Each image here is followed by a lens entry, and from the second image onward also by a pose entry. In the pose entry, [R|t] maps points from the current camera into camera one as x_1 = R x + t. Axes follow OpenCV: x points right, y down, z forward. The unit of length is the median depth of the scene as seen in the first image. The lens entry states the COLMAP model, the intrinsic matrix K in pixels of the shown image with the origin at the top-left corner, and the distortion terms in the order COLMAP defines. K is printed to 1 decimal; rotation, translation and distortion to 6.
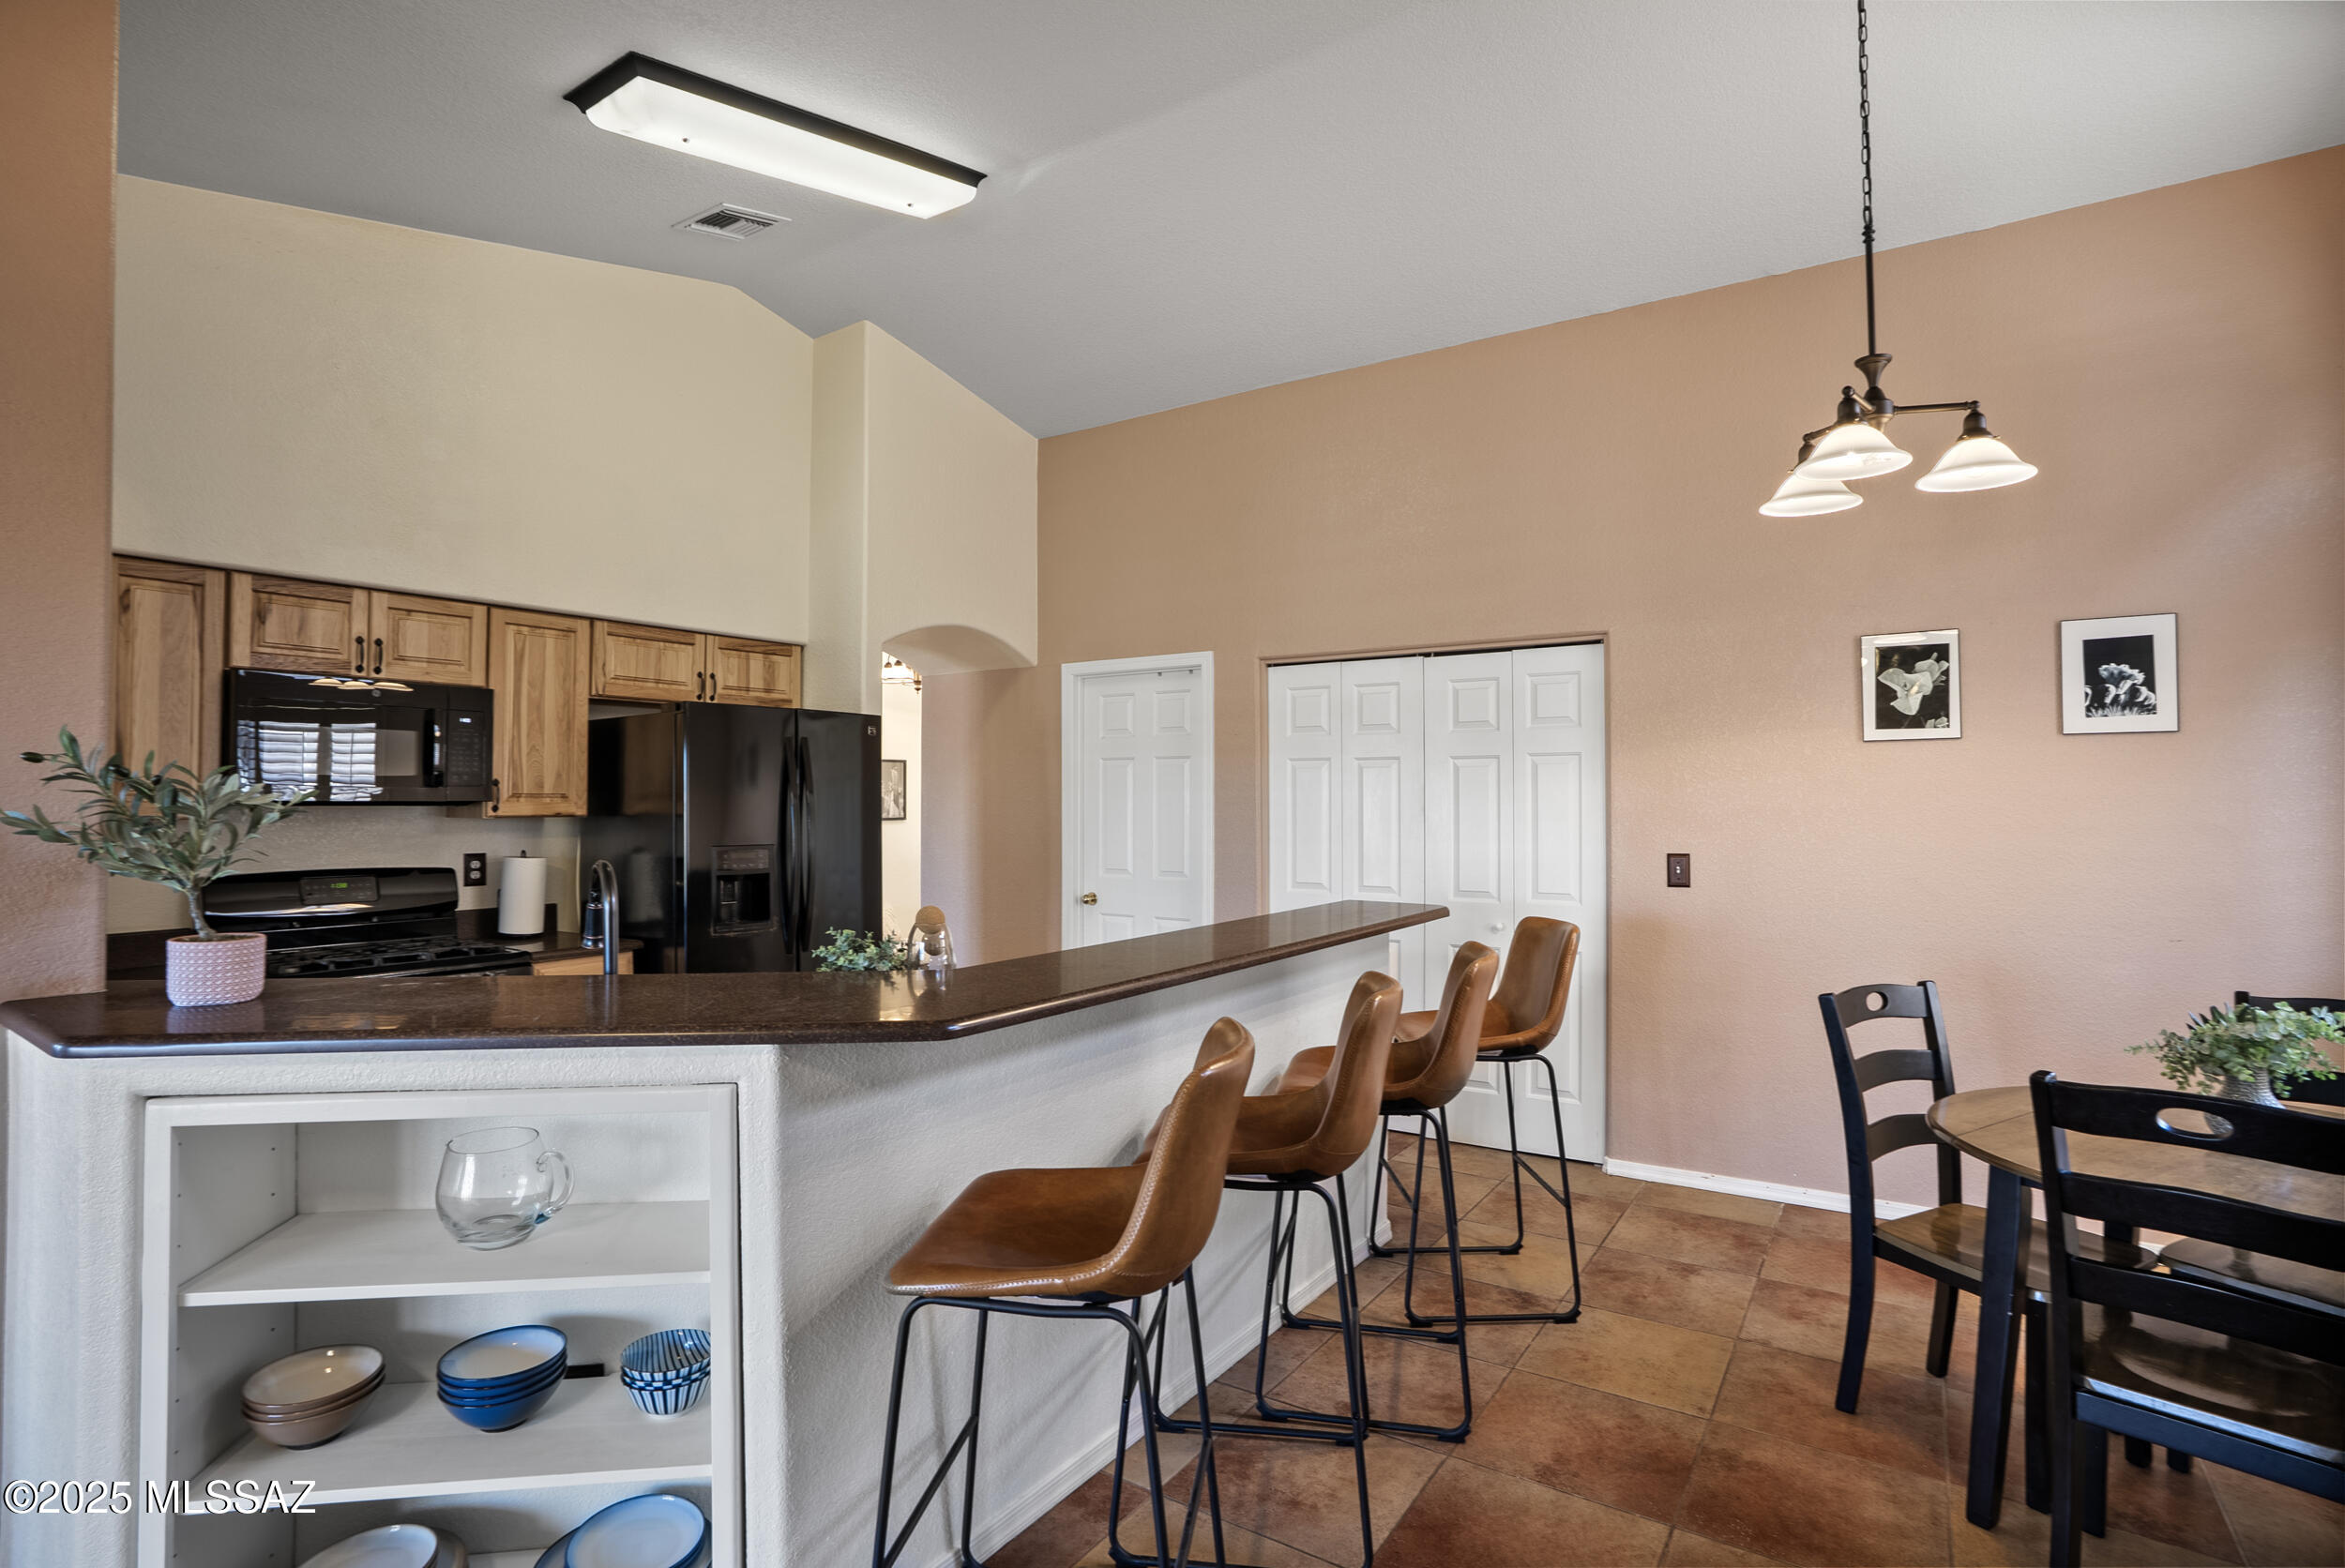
lens RADIAL K [[1153.2, 0, 1181.1], [0, 1153.2, 776.9], [0, 0, 1]] dist [0.004510, 0.004571]
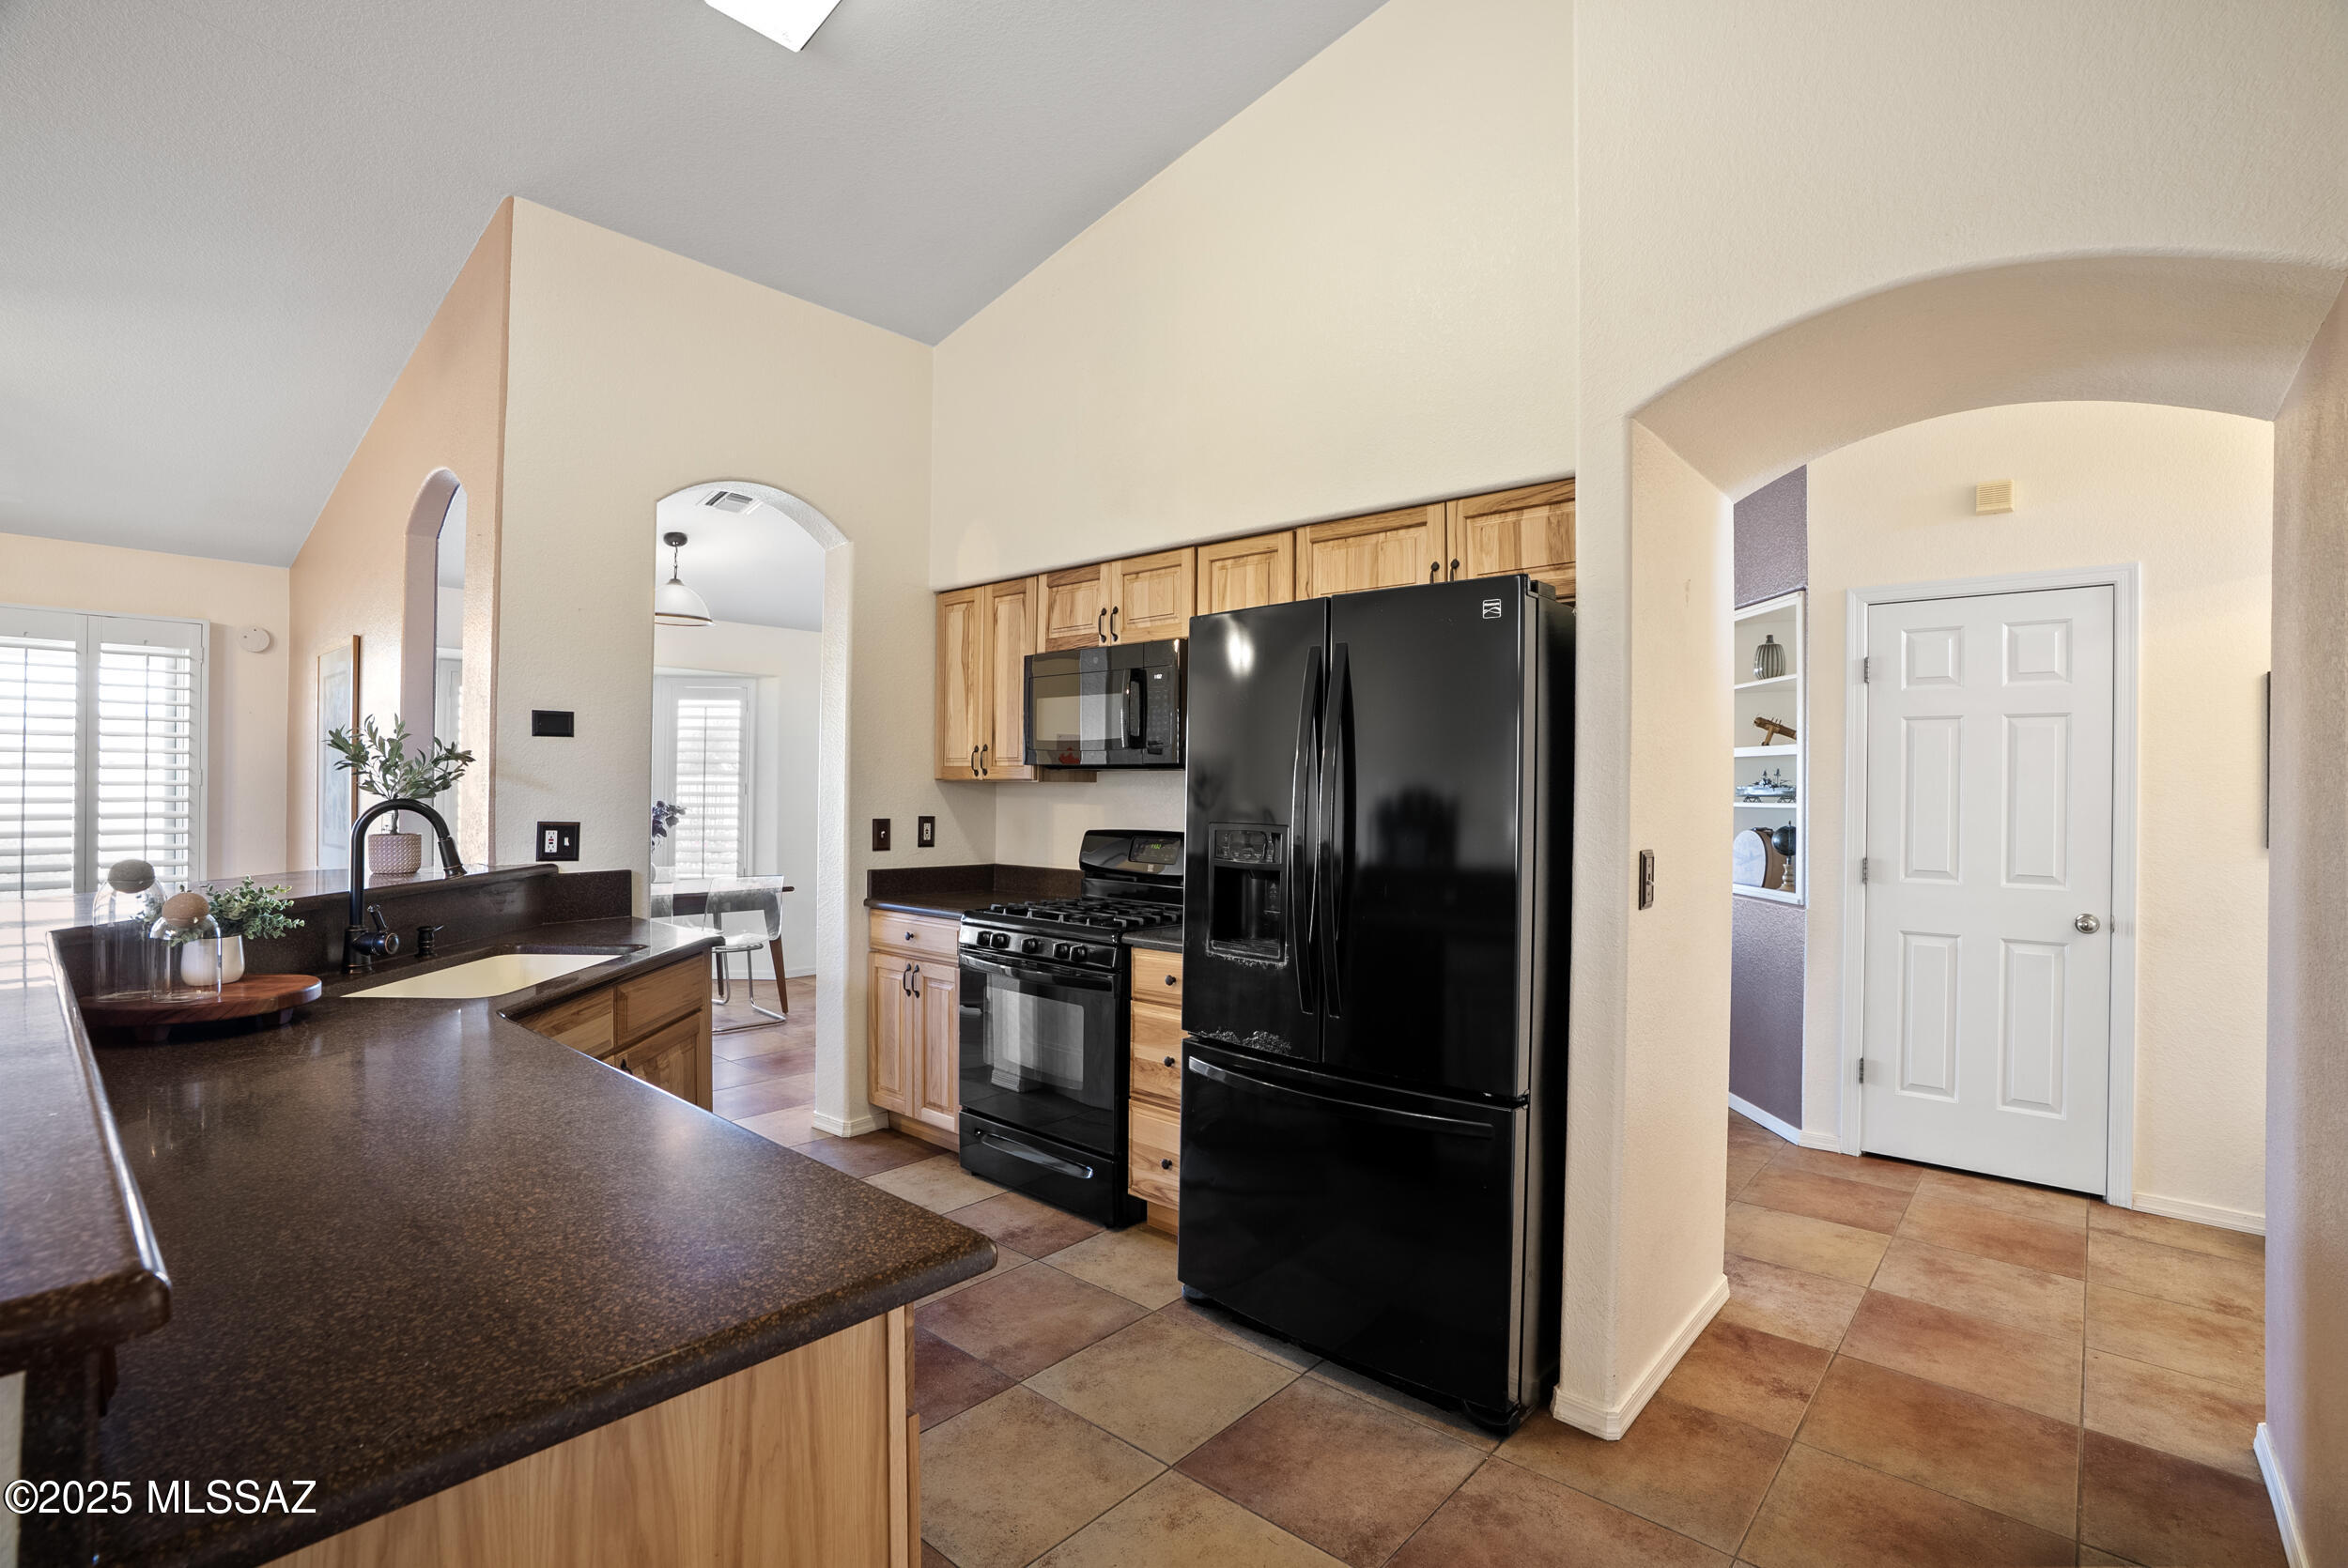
lens RADIAL K [[1091.5, 0, 1168.9], [0, 1091.5, 785.5], [0, 0, 1]] dist [-0.045211, 0.004316]
pose [[-0.089473, -0.005553, -0.995974, 0.251006], [0.016262, 0.999843, -0.007035, 0.044346], [0.995856, -0.016826, -0.089369, 1.097125]]
